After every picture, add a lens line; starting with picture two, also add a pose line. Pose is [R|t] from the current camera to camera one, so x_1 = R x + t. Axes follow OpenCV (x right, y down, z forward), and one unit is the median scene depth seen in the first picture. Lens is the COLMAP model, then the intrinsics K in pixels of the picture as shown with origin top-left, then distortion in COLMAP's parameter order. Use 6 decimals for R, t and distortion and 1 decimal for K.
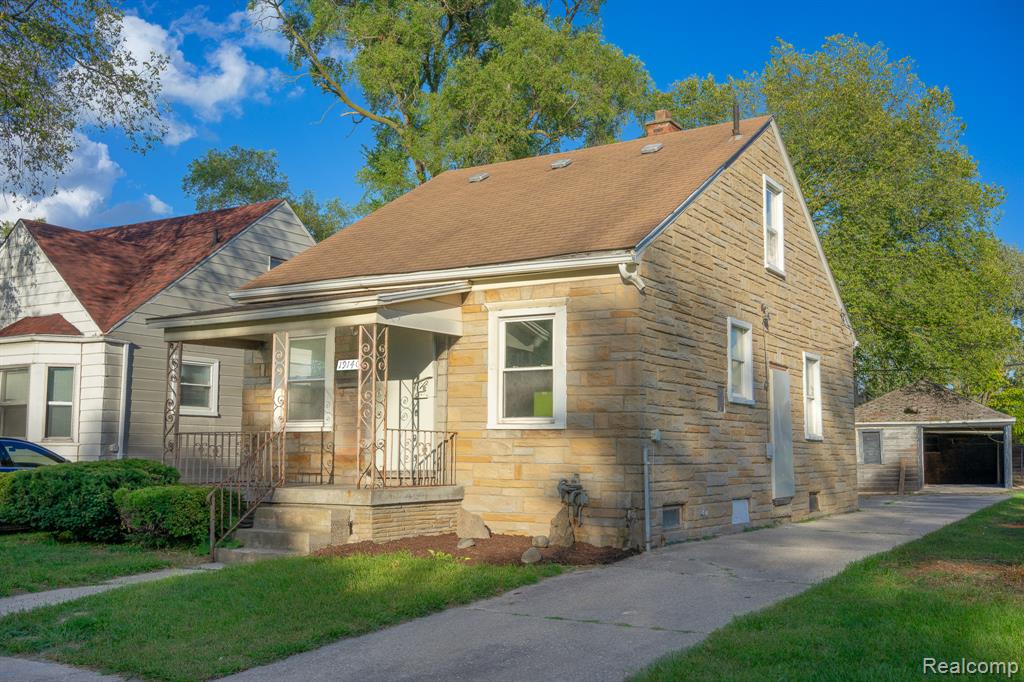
lens RADIAL K [[1043.3, 0, 512.0], [0, 1043.3, 341.0], [0, 0, 1]] dist [0.021984, -0.005274]
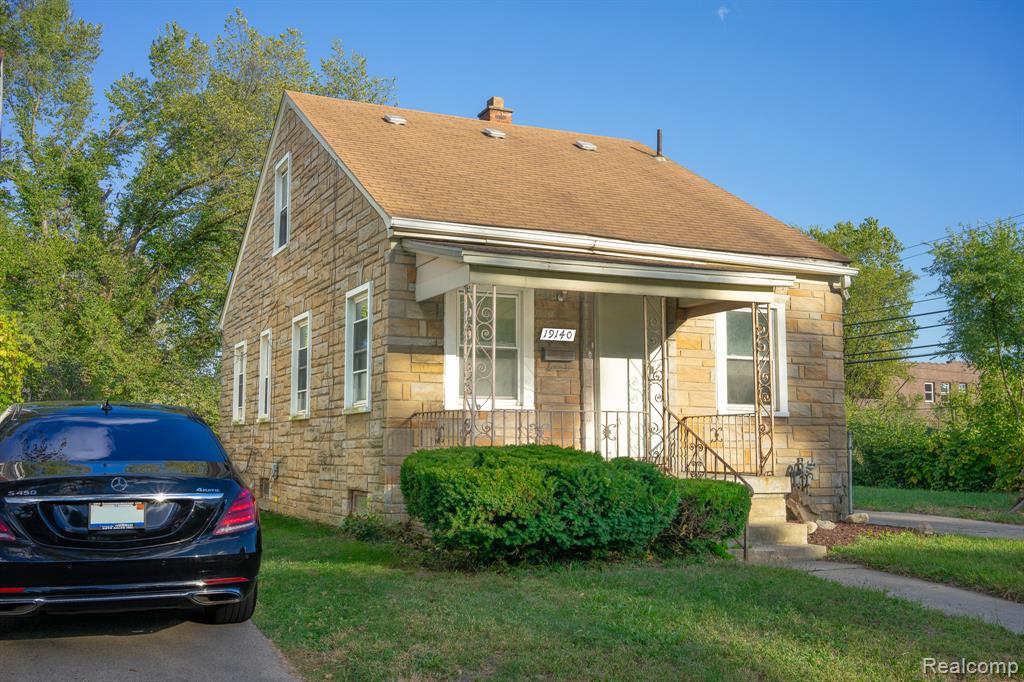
lens RADIAL K [[1043.3, 0, 512.0], [0, 1043.3, 341.0], [0, 0, 1]] dist [0.021984, -0.005274]
pose [[0.549388, 0.079648, 0.831763, -0.970842], [-0.091812, 0.995173, -0.034653, 0.066613], [-0.830508, -0.057328, 0.554049, 0.609854]]
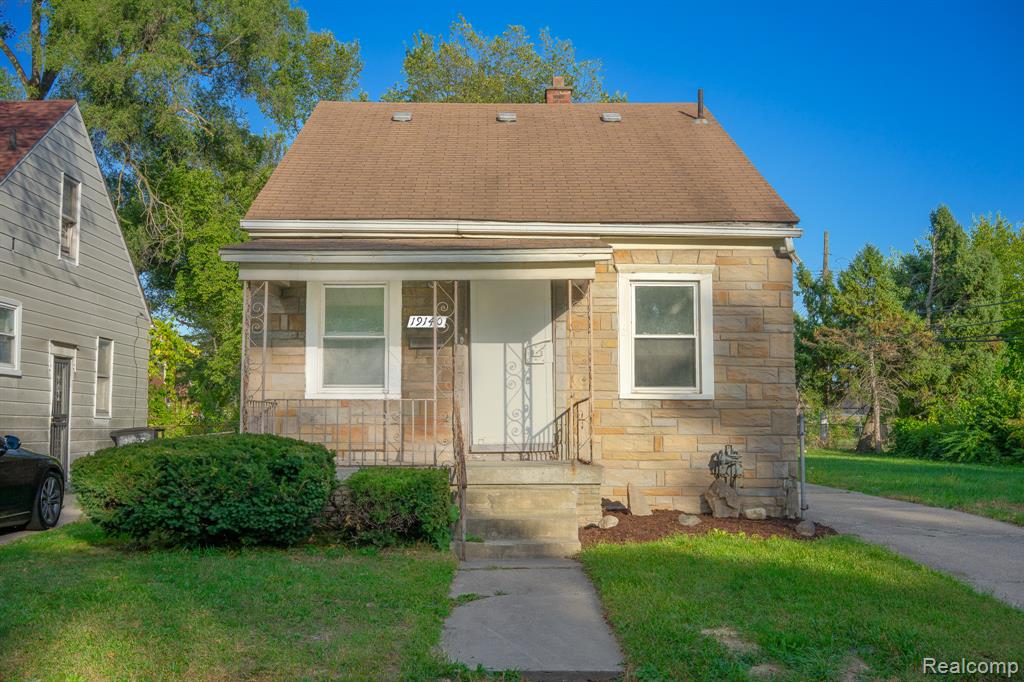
lens RADIAL K [[1043.3, 0, 512.0], [0, 1043.3, 341.0], [0, 0, 1]] dist [0.021984, -0.005274]
pose [[0.839175, 0.037572, 0.542562, -0.613452], [-0.054799, 0.998375, 0.015620, 0.023166], [-0.541093, -0.042839, 0.839871, 0.265839]]
